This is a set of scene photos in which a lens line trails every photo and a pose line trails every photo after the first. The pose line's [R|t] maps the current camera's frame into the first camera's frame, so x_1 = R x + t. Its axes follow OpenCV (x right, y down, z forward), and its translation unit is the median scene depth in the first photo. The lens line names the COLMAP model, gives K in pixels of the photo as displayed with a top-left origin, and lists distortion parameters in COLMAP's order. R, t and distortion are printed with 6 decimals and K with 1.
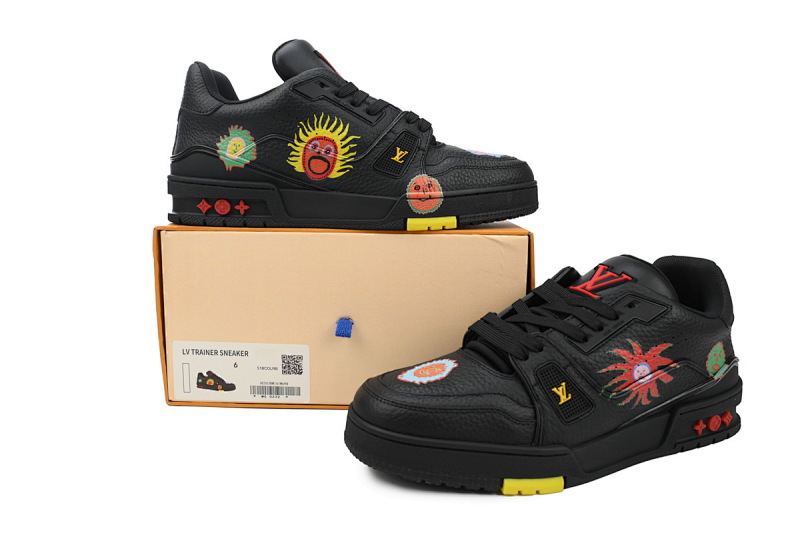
lens RADIAL K [[608.6, 0, 398.2], [0, 608.6, 265.7], [0, 0, 1]] dist [0.003498, 0.003381]
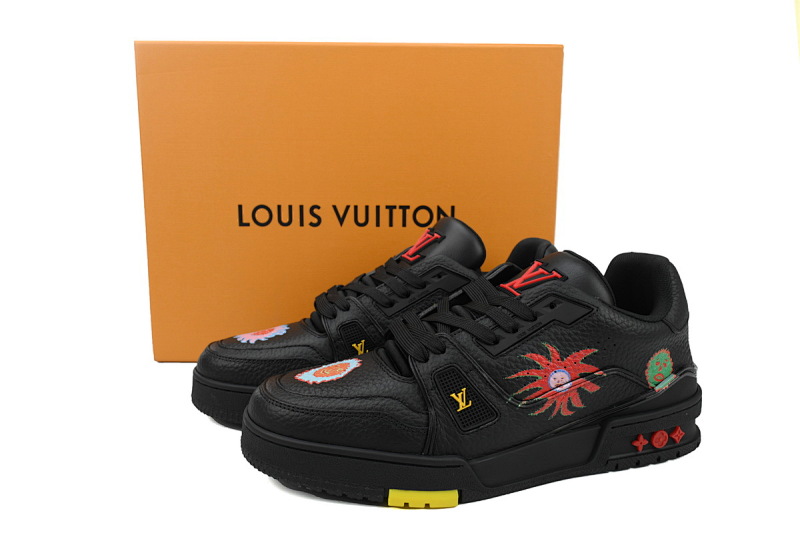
lens RADIAL K [[608.6, 0, 400.1], [0, 608.6, 267.6], [0, 0, 1]] dist [0.003498, 0.003381]
pose [[0.992015, 0.011242, -0.125618, 0.278428], [-0.010460, 0.999922, 0.006887, 0.004924], [0.125686, -0.005518, 0.992055, 0.075563]]
